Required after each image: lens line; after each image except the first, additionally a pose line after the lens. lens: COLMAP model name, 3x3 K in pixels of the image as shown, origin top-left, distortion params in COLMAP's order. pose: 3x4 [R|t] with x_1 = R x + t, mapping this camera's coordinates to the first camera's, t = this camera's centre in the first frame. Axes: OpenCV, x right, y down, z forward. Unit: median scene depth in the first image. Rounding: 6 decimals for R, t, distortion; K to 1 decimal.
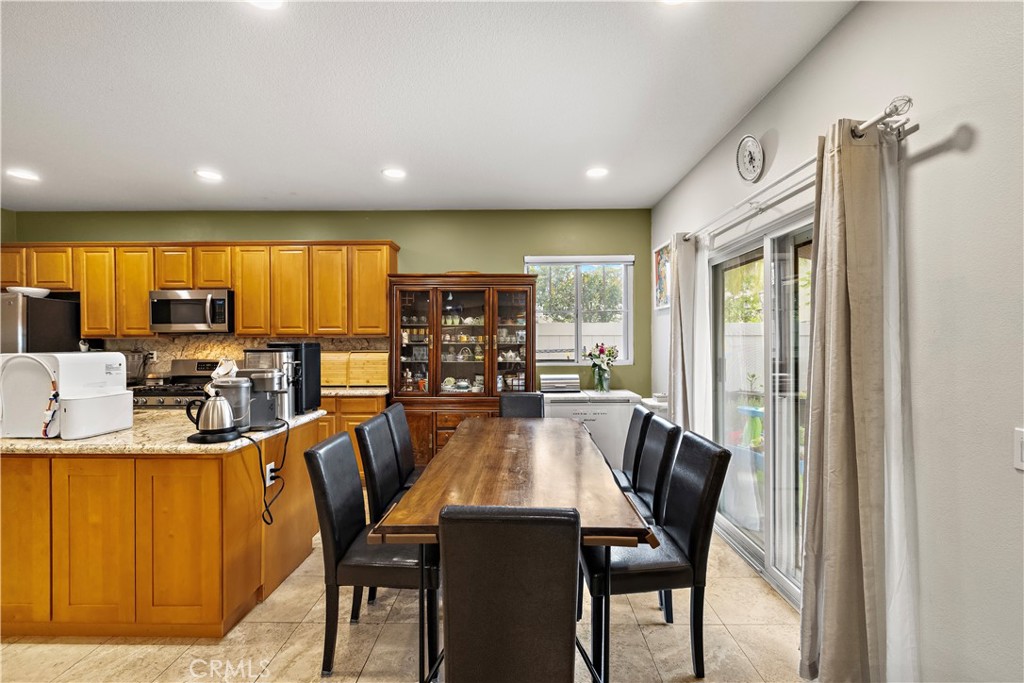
lens RADIAL K [[433.6, 0, 512.2], [0, 433.6, 340.6], [0, 0, 1]] dist [0.002186, -0.000842]
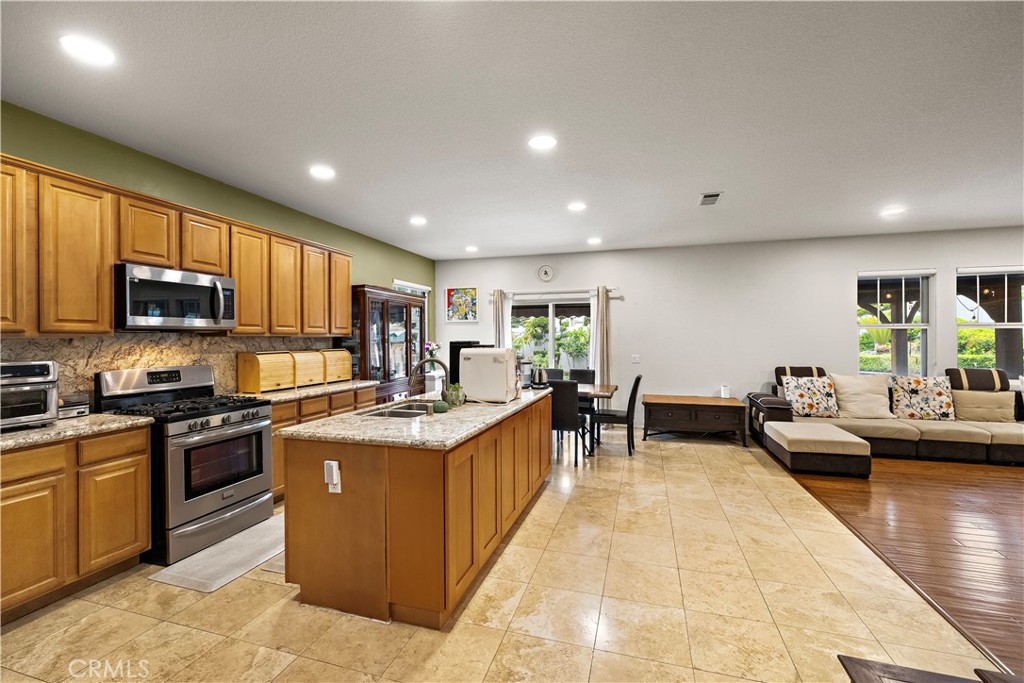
lens RADIAL K [[433.6, 0, 509.9], [0, 433.6, 341.3], [0, 0, 1]] dist [0.002186, -0.000842]
pose [[0.281357, -0.005316, 0.959588, -1.281121], [0.003340, 0.999984, 0.004560, -0.000296], [-0.959597, 0.001922, 0.281370, 0.266320]]
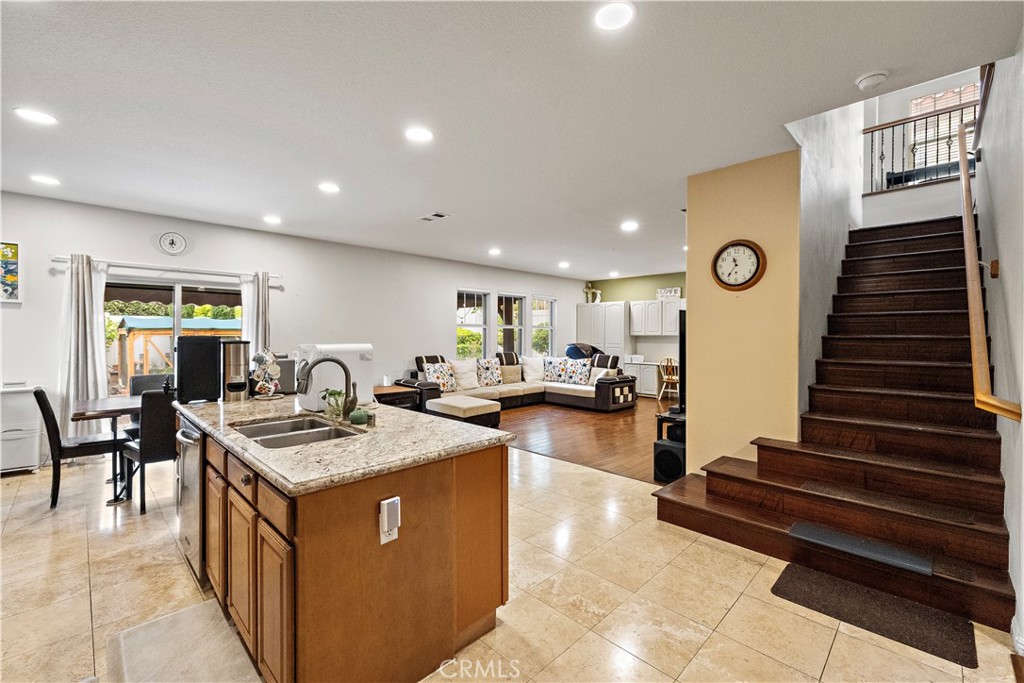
lens RADIAL K [[433.6, 0, 512.8], [0, 433.6, 342.6], [0, 0, 1]] dist [0.002186, -0.000842]
pose [[-0.715667, -0.014590, 0.698290, -1.185389], [-0.000805, 0.999798, 0.020064, 0.000044], [-0.698441, 0.013797, -0.715534, 0.799964]]
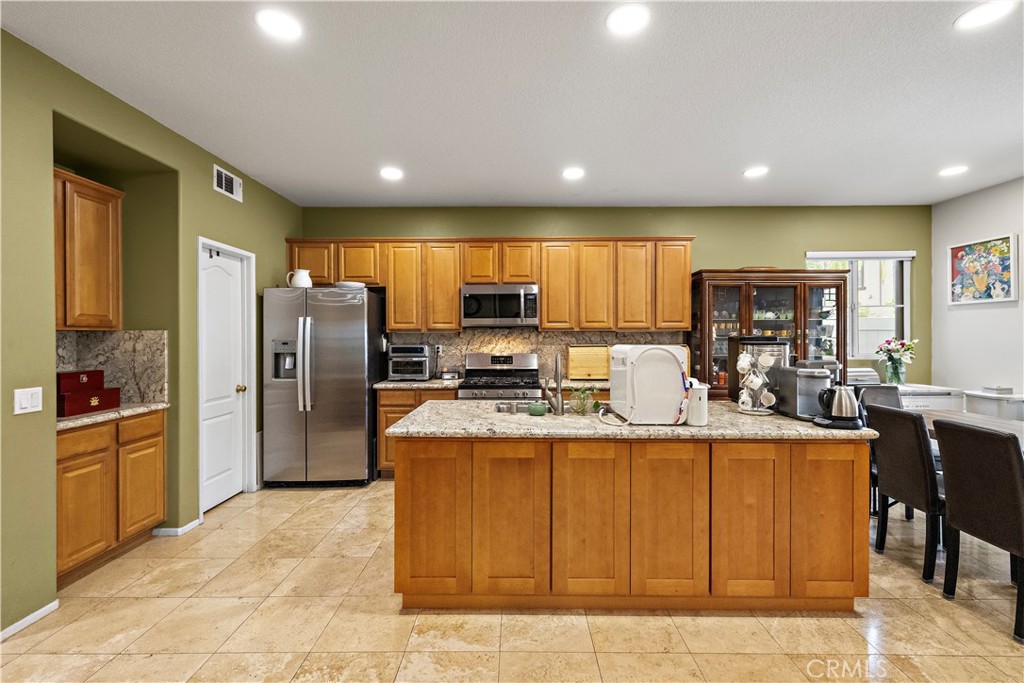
lens RADIAL K [[433.6, 0, 508.3], [0, 433.6, 345.8], [0, 0, 1]] dist [0.002186, -0.000842]
pose [[0.999987, 0.000705, 0.005005, -0.722688], [-0.000806, 0.999797, 0.020135, 0.005903], [-0.004990, -0.020139, 0.999785, -0.024008]]
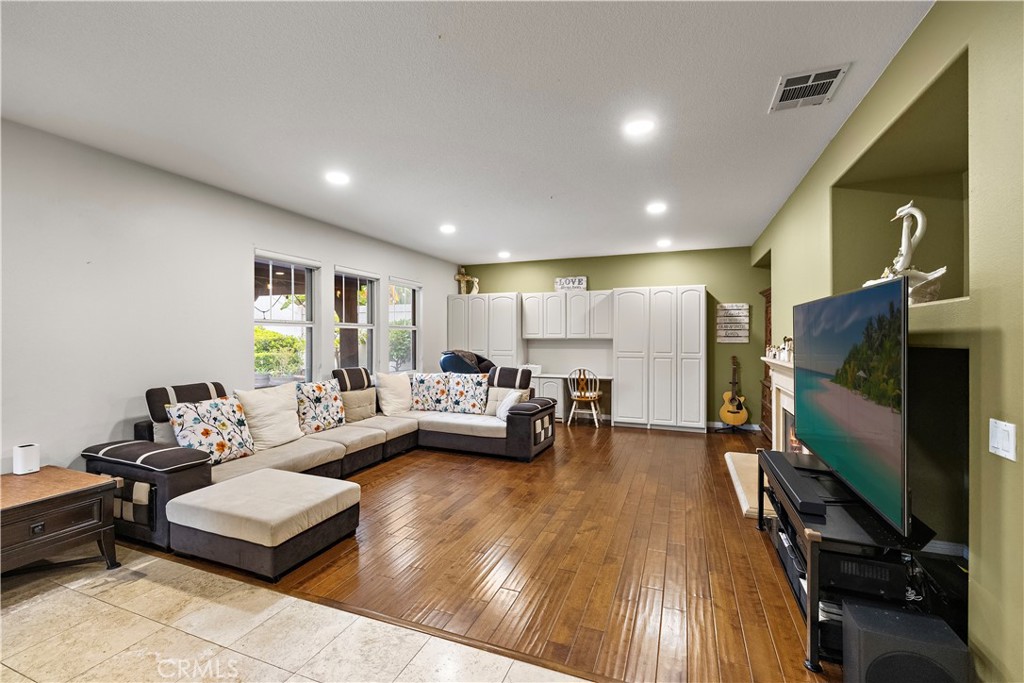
lens RADIAL K [[433.6, 0, 514.8], [0, 433.6, 338.3], [0, 0, 1]] dist [0.002186, -0.000842]
pose [[-0.934105, 0.000068, 0.356999, -0.598047], [0.002091, 0.999984, 0.005280, -0.002990], [-0.356993, 0.005679, -0.934090, 0.327815]]
